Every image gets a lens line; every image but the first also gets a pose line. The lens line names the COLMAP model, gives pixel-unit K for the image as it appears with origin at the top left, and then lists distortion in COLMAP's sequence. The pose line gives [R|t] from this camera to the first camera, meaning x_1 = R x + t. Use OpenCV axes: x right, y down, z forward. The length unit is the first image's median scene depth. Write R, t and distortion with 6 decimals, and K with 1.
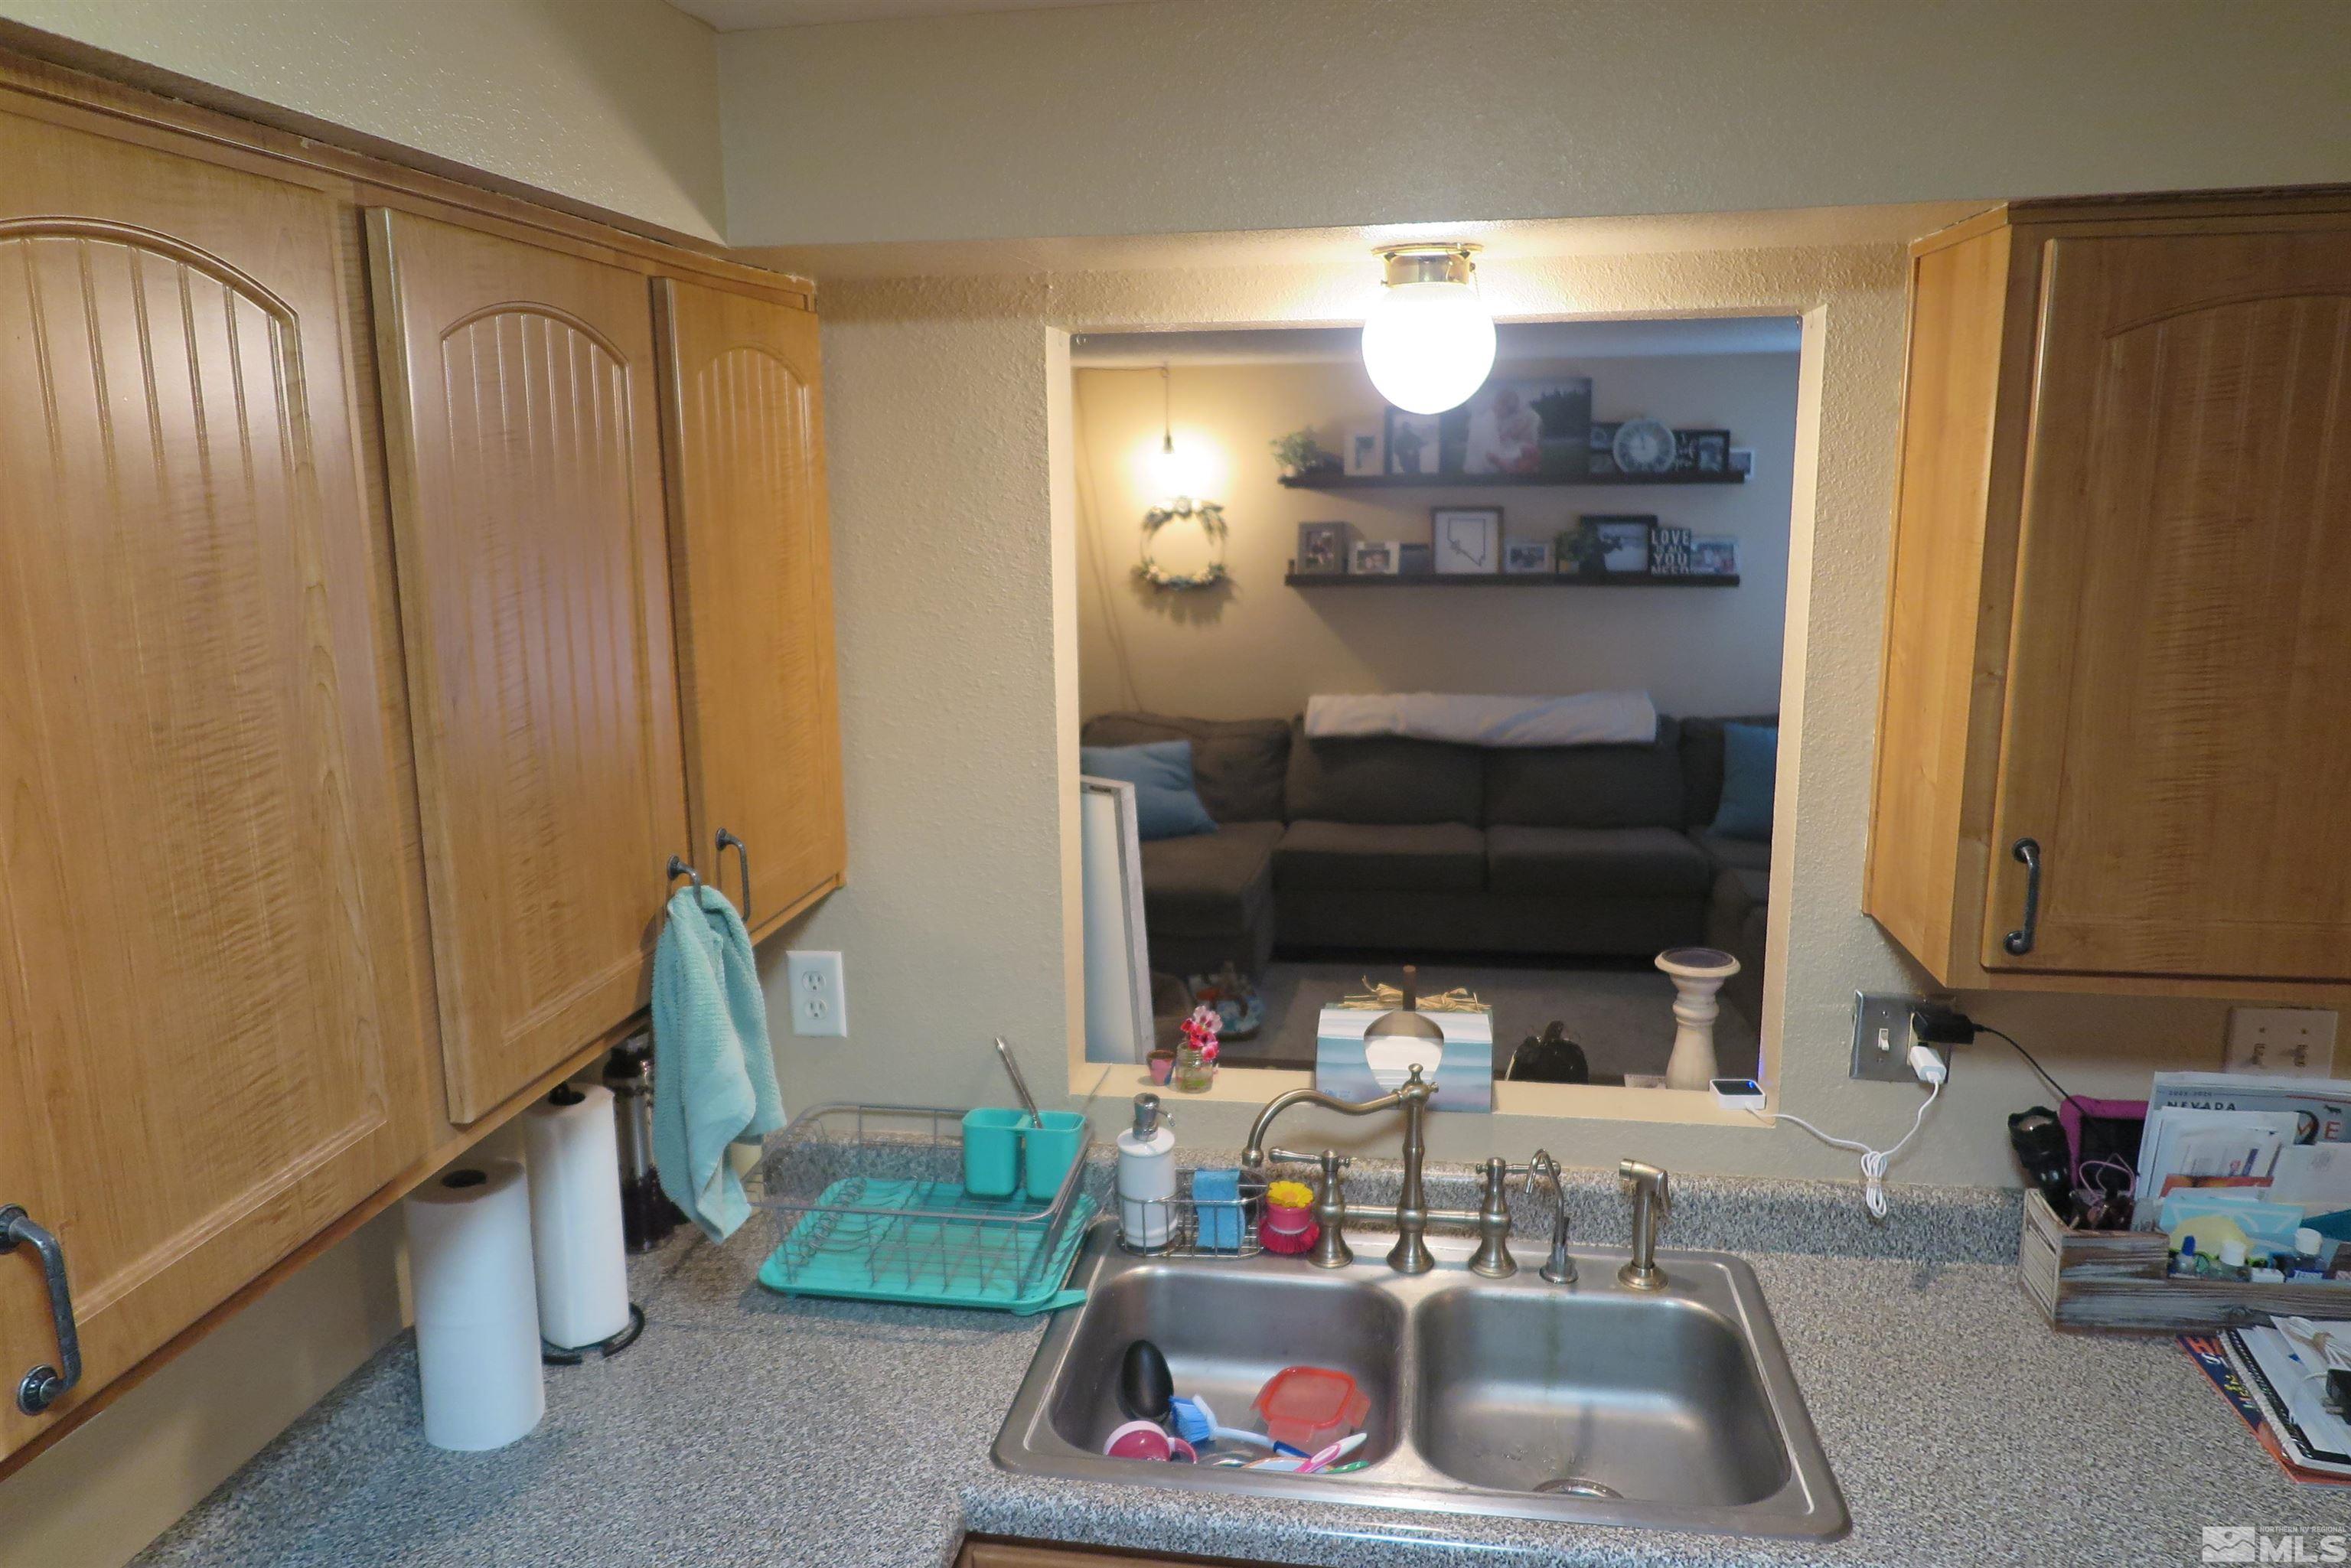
lens RADIAL K [[1595.8, 0, 1180.3], [0, 1595.8, 784.3], [0, 0, 1]] dist [-0.002013, 0.000799]
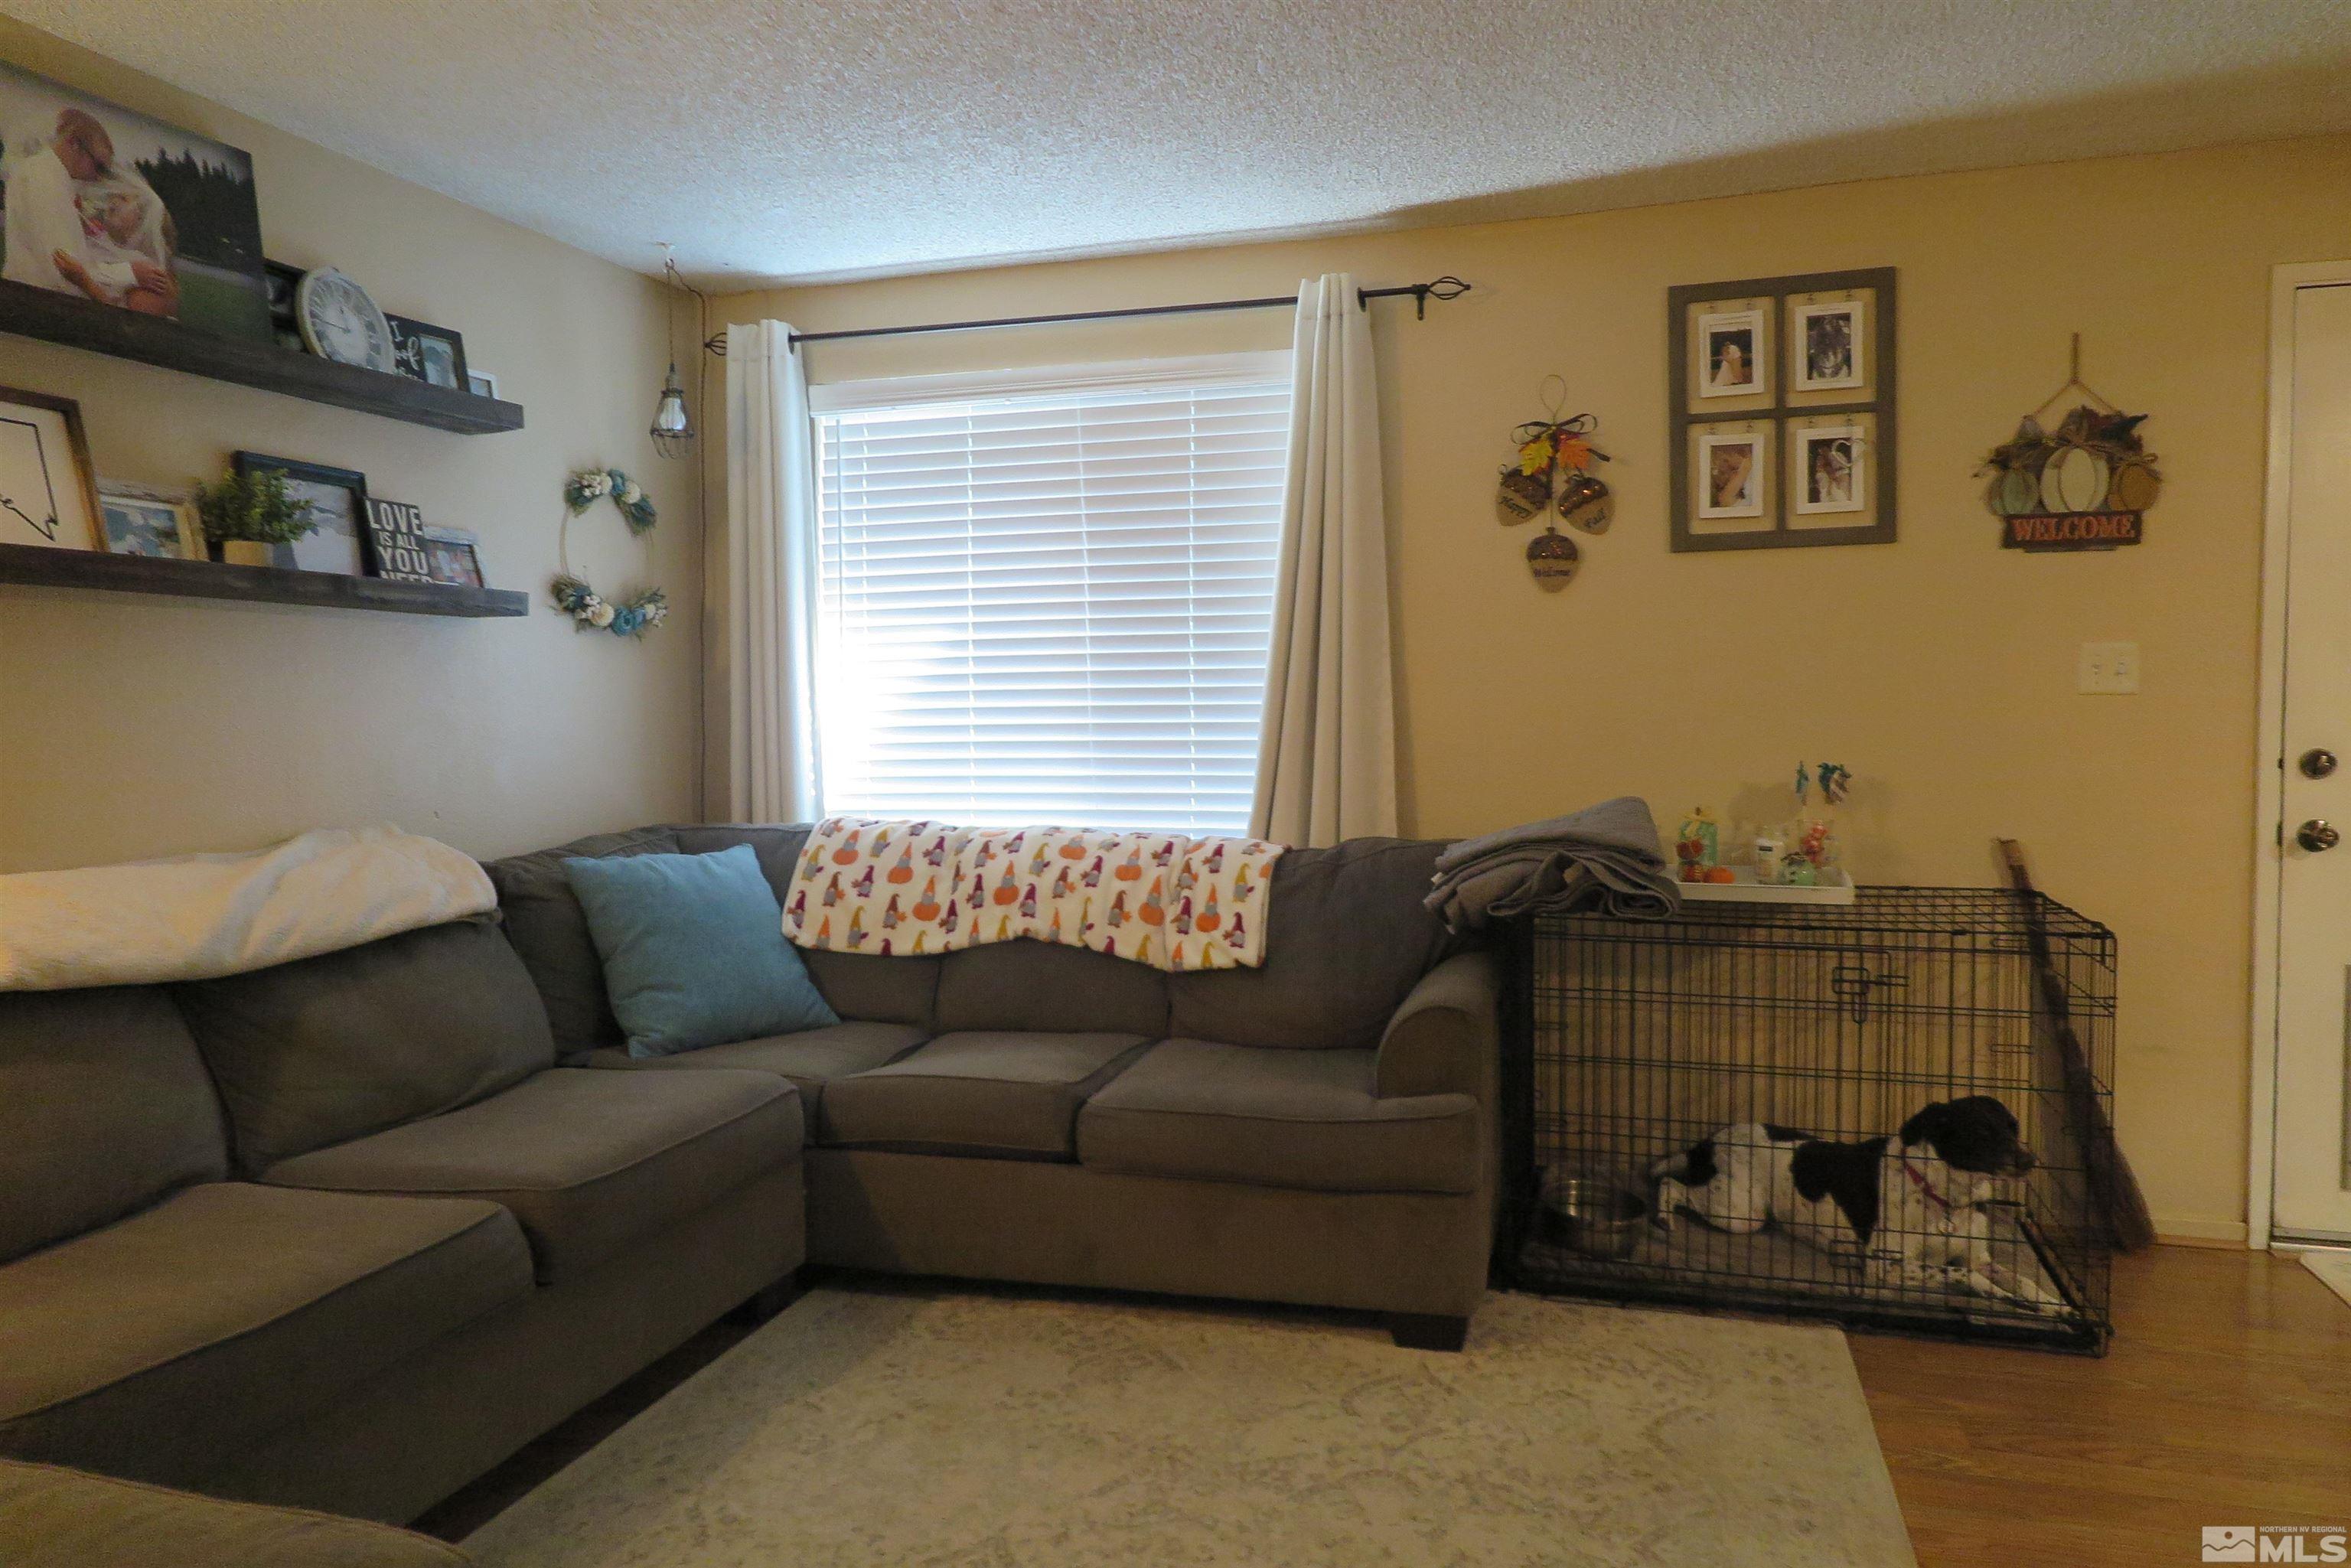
lens RADIAL K [[1595.8, 0, 1180.3], [0, 1595.8, 784.3], [0, 0, 1]] dist [-0.002013, 0.000799]
pose [[0.134030, -0.043267, 0.990032, -0.554590], [0.199590, 0.979752, 0.015797, -0.096632], [-0.970670, 0.195483, 0.139952, 2.321704]]
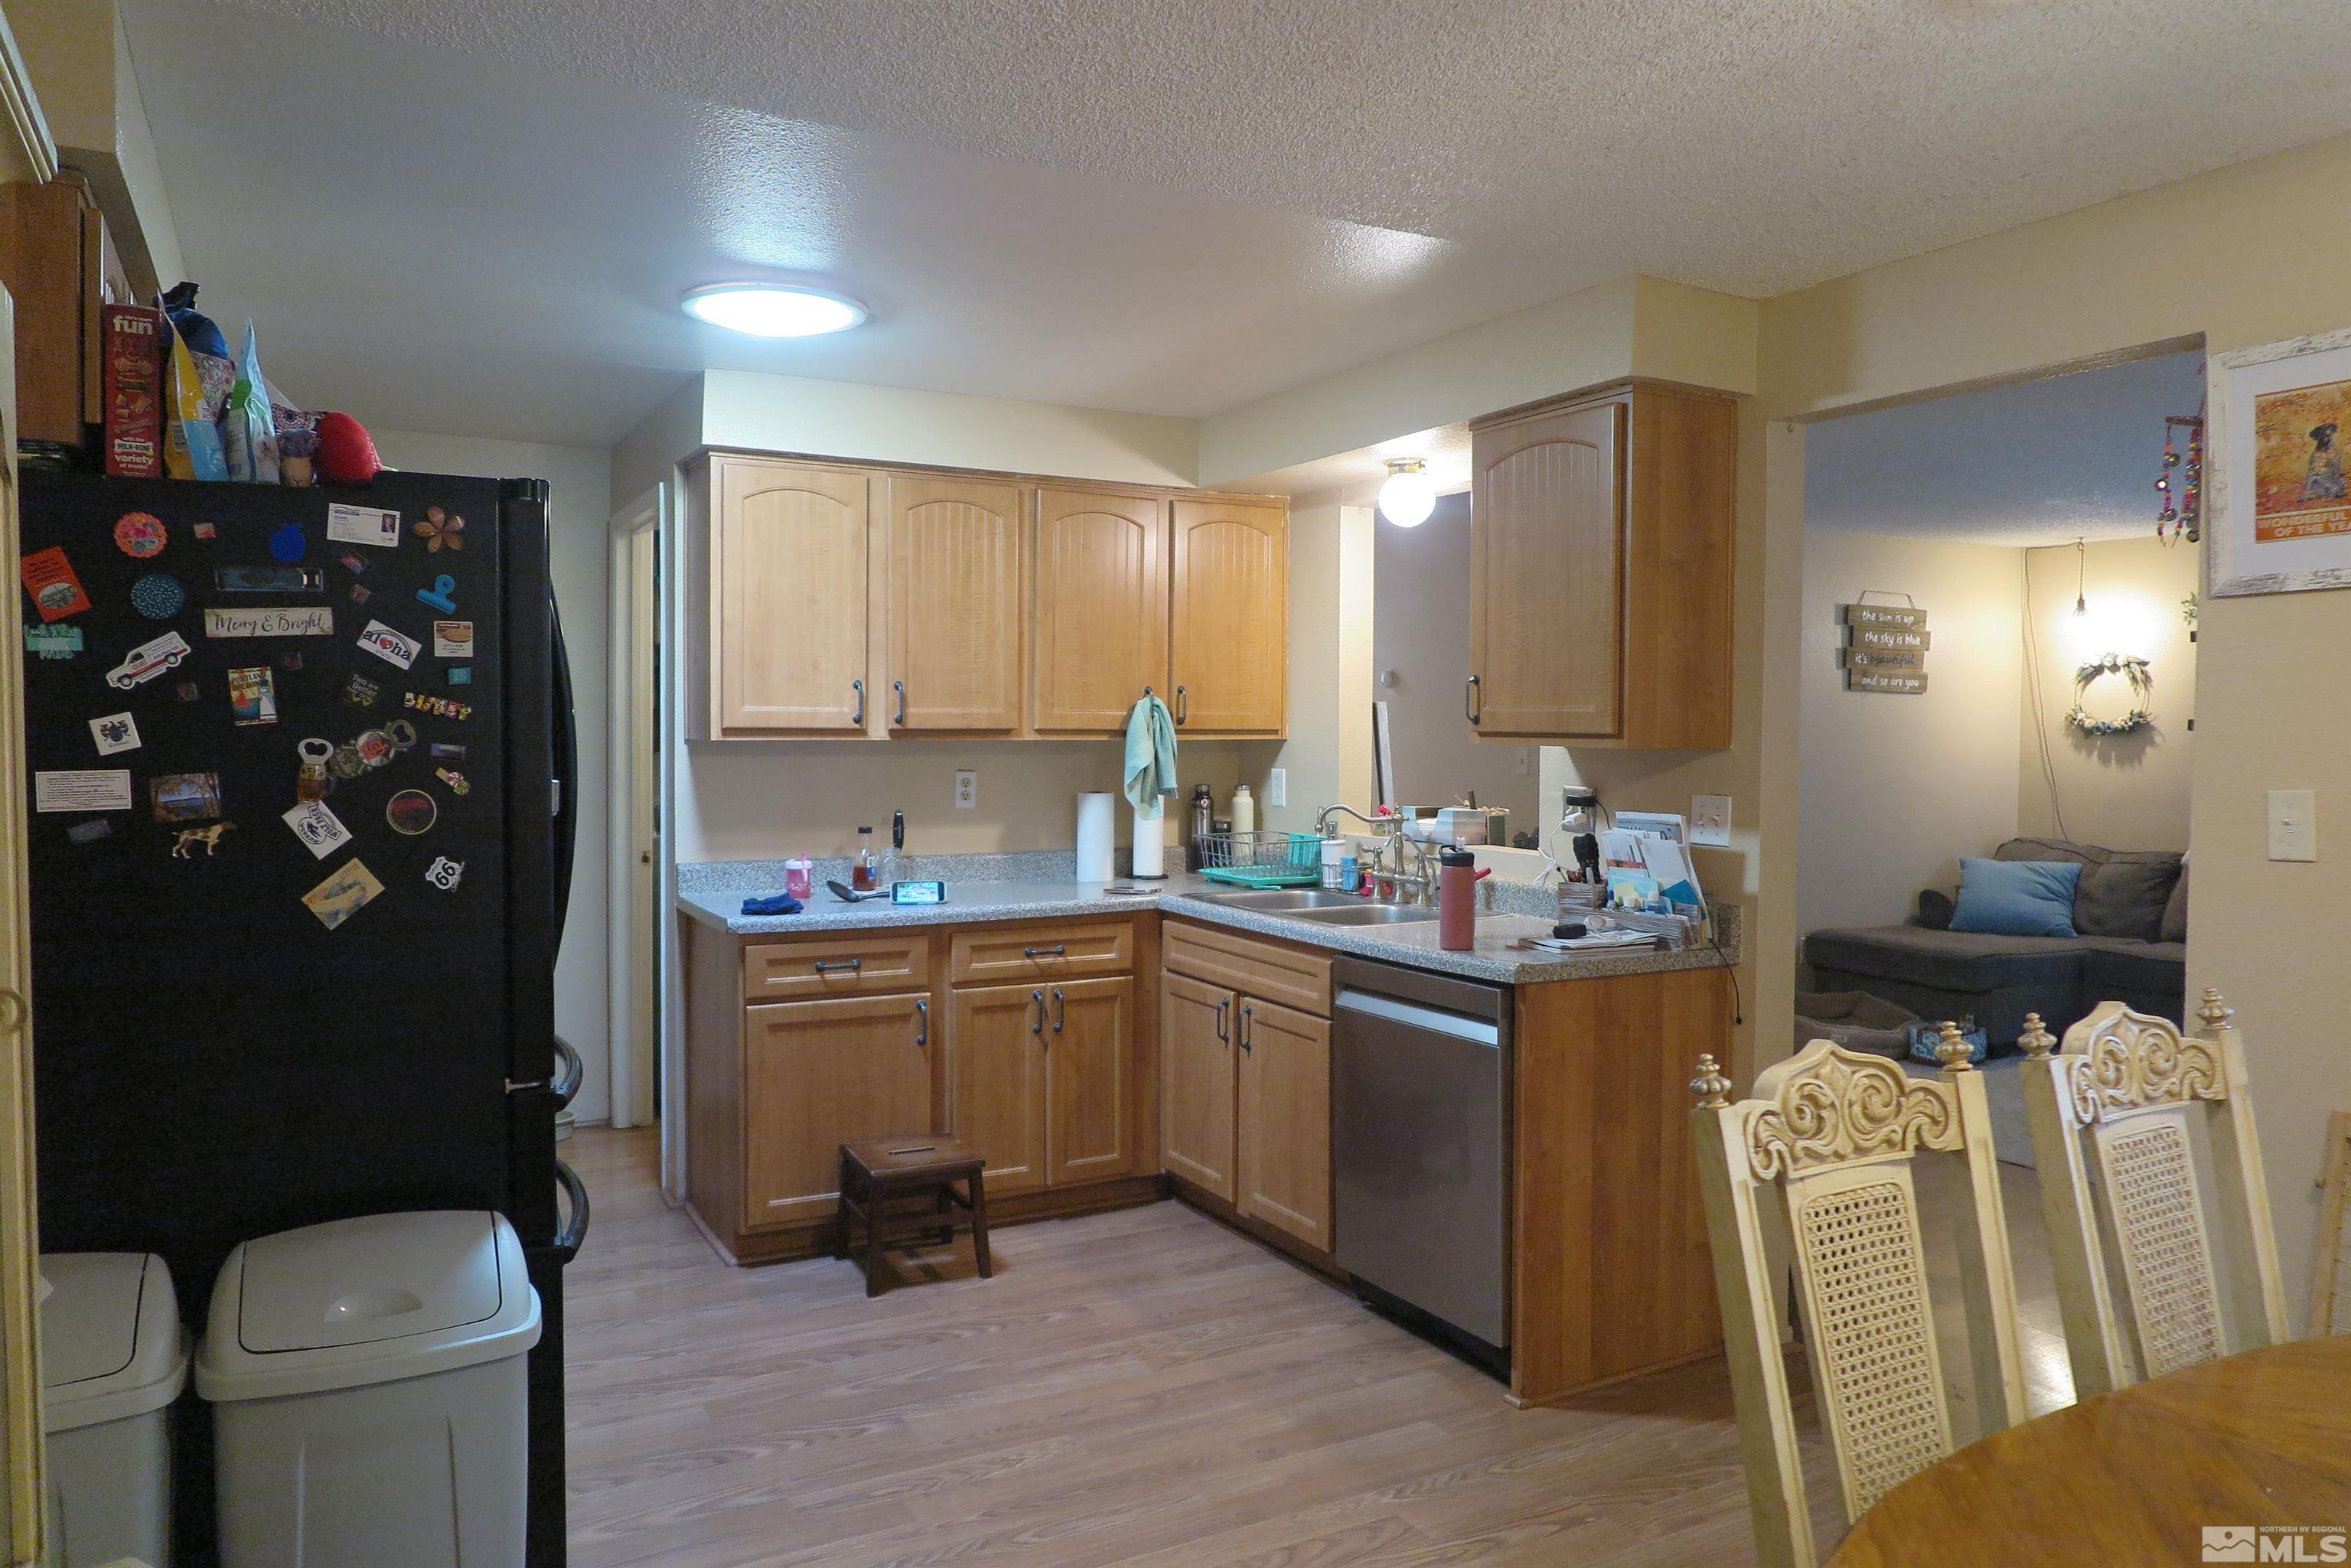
lens RADIAL K [[1611.2, 0, 1175.5], [0, 1611.2, 784.0], [0, 0, 1]] dist [-0.052720, -0.001322]
pose [[0.608922, 0.045099, -0.791947, 1.666017], [-0.164574, 0.983841, -0.070513, 0.338159], [0.775970, 0.173271, 0.606505, -0.602288]]
